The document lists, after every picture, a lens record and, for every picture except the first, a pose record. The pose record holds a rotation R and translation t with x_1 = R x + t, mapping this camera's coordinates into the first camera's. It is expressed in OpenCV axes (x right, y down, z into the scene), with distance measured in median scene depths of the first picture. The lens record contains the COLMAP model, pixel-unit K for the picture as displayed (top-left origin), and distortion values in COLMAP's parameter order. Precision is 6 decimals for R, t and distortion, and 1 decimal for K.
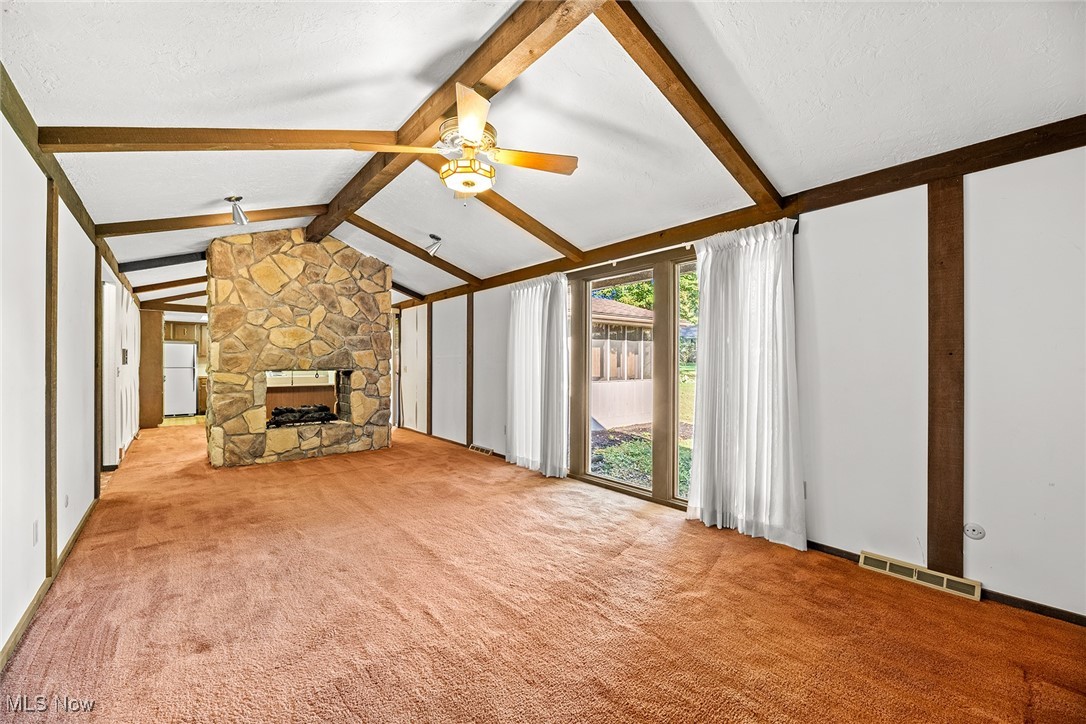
lens RADIAL K [[443.5, 0, 547.3], [0, 443.5, 367.0], [0, 0, 1]] dist [-0.003525, -0.002188]
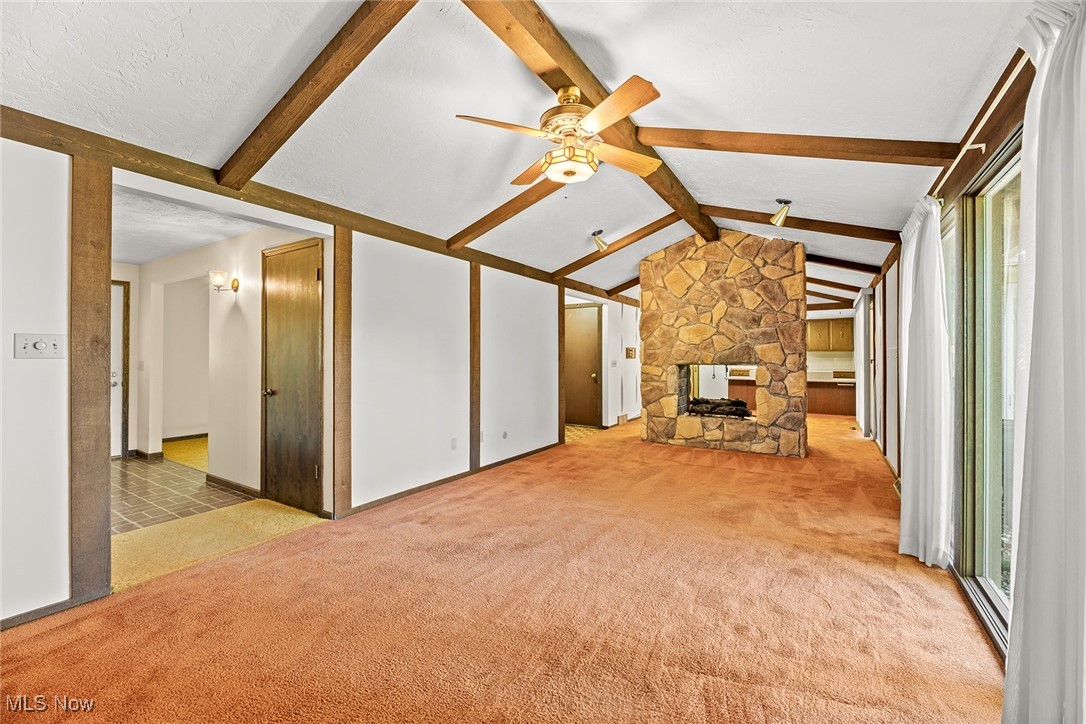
lens RADIAL K [[443.5, 0, 540.8], [0, 443.5, 356.1], [0, 0, 1]] dist [-0.003525, -0.002188]
pose [[0.299389, -0.001767, -0.954129, 0.347198], [-0.009068, 0.999948, -0.004698, -0.003985], [0.954088, 0.010058, 0.299358, 0.311709]]
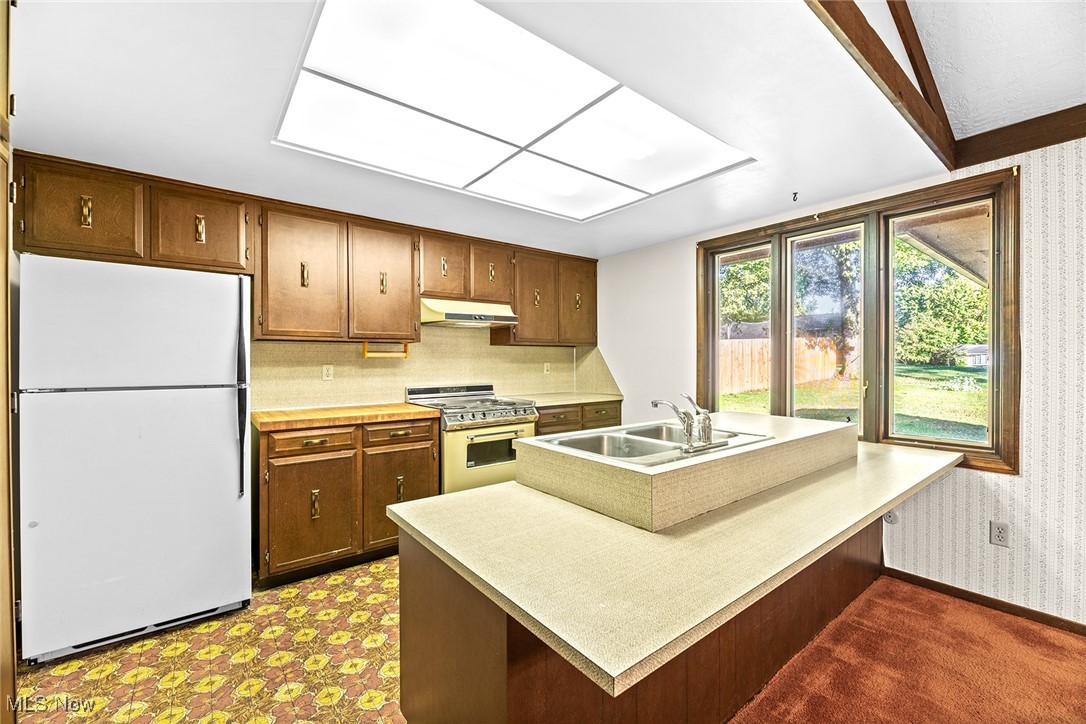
lens RADIAL K [[443.5, 0, 550.5], [0, 443.5, 365.4], [0, 0, 1]] dist [-0.003525, -0.002188]
pose [[0.999441, -0.002937, -0.033290, -1.185517], [0.002976, 0.999995, 0.001135, -0.015622], [0.033287, -0.001234, 0.999445, 1.460826]]
